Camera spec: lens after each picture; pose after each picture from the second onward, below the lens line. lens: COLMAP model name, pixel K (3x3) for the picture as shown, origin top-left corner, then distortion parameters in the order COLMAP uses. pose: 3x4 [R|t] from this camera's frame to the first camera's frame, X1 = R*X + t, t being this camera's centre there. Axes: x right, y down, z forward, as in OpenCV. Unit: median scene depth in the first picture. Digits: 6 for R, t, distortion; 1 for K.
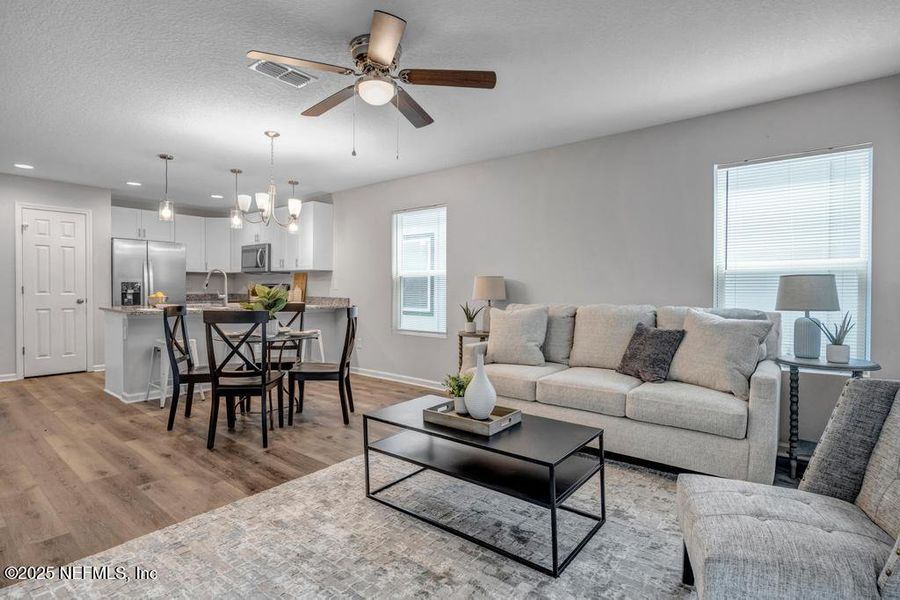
lens RADIAL K [[453.0, 0, 450.0], [0, 453.0, 300.0], [0, 0, 1]] dist [-0.008964, -0.000861]
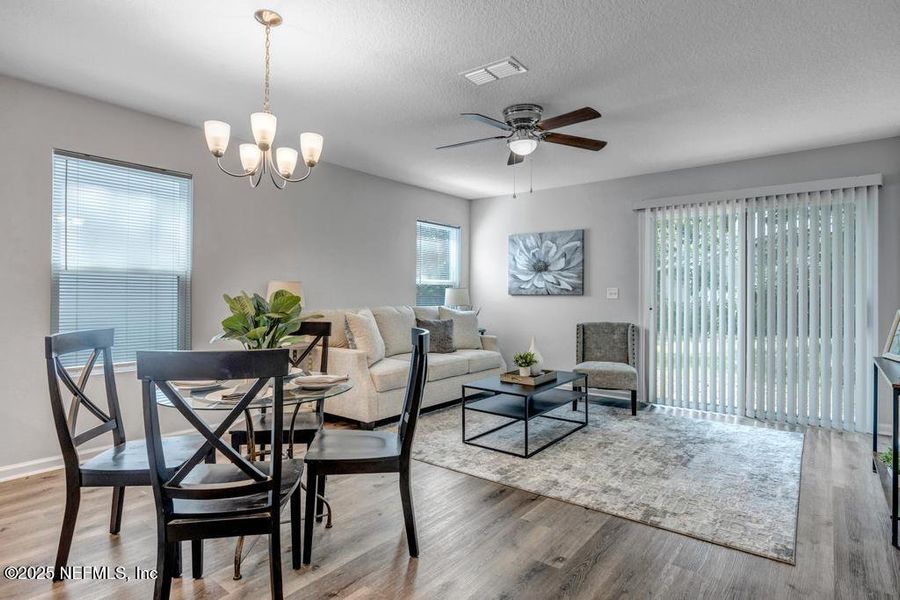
lens RADIAL K [[475.8, 0, 450.0], [0, 475.8, 300.0], [0, 0, 1]] dist [-0.005563, -0.000941]
pose [[-0.019115, -0.018438, 0.999647, -1.103237], [0.015671, 0.999702, 0.018738, -0.035972], [-0.999694, 0.016024, -0.018820, 0.891770]]
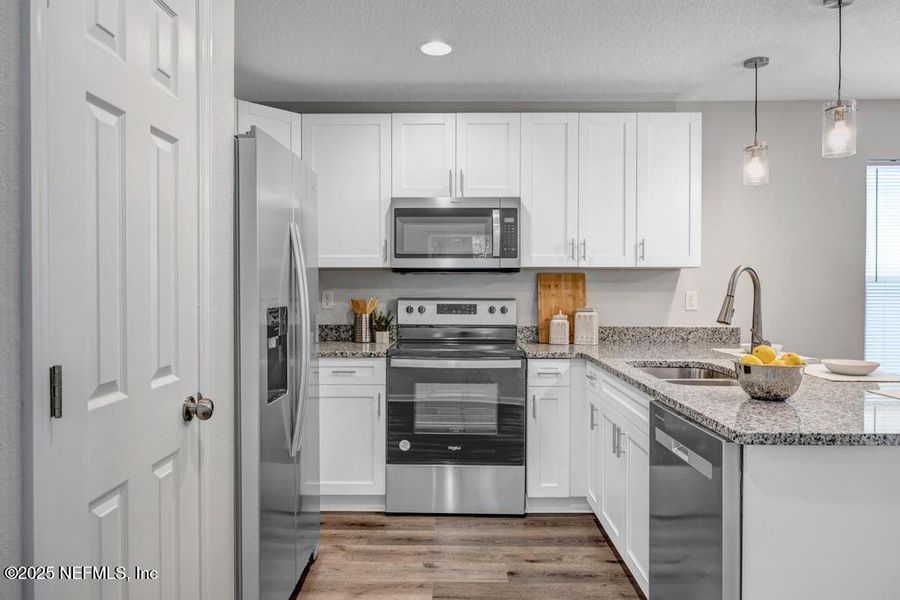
lens RADIAL K [[615.2, 0, 450.0], [0, 615.2, 300.0], [0, 0, 1]] dist [-0.004816, 0.000024]
pose [[0.781184, -0.021066, 0.623945, -1.578939], [0.021394, 0.999747, 0.006969, -0.081181], [-0.623934, 0.007905, 0.781437, 1.243035]]
